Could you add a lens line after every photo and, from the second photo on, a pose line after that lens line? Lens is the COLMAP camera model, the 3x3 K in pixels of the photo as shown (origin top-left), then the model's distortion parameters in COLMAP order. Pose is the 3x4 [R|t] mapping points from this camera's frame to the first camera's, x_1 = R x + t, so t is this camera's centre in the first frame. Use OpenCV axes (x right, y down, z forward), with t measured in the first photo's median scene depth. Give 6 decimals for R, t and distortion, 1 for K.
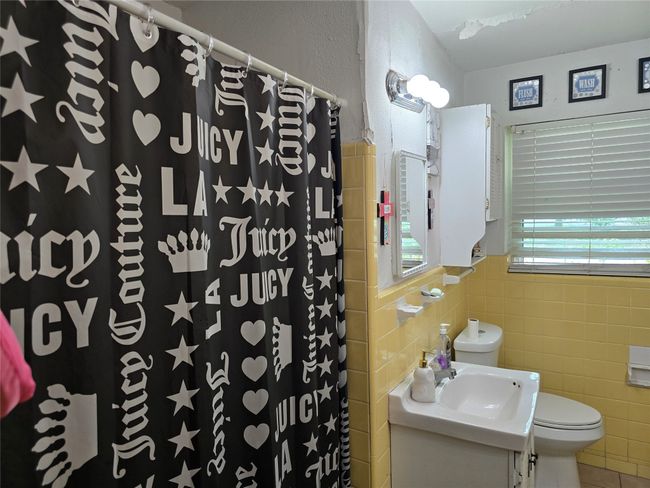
lens RADIAL K [[434.7, 0, 321.4], [0, 434.7, 244.4], [0, 0, 1]] dist [0.052806, -0.045589]
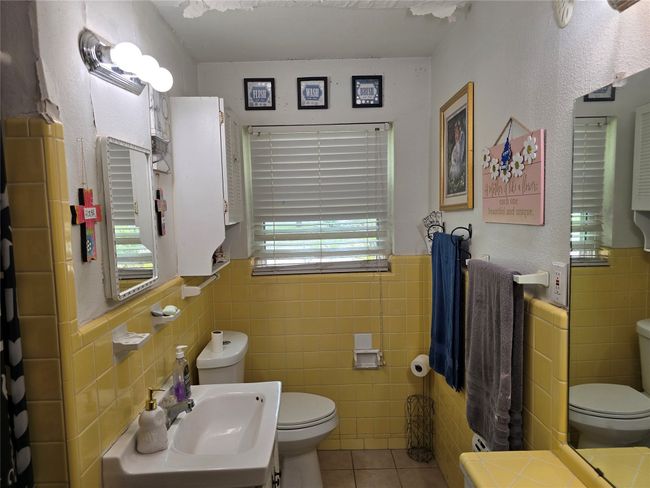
lens RADIAL K [[434.7, 0, 321.4], [0, 434.7, 244.4], [0, 0, 1]] dist [0.052806, -0.045589]
pose [[0.854919, -0.038177, 0.517355, 0.072323], [0.037421, 0.999229, 0.011897, -0.016130], [-0.517411, 0.009189, 0.855688, 0.108139]]
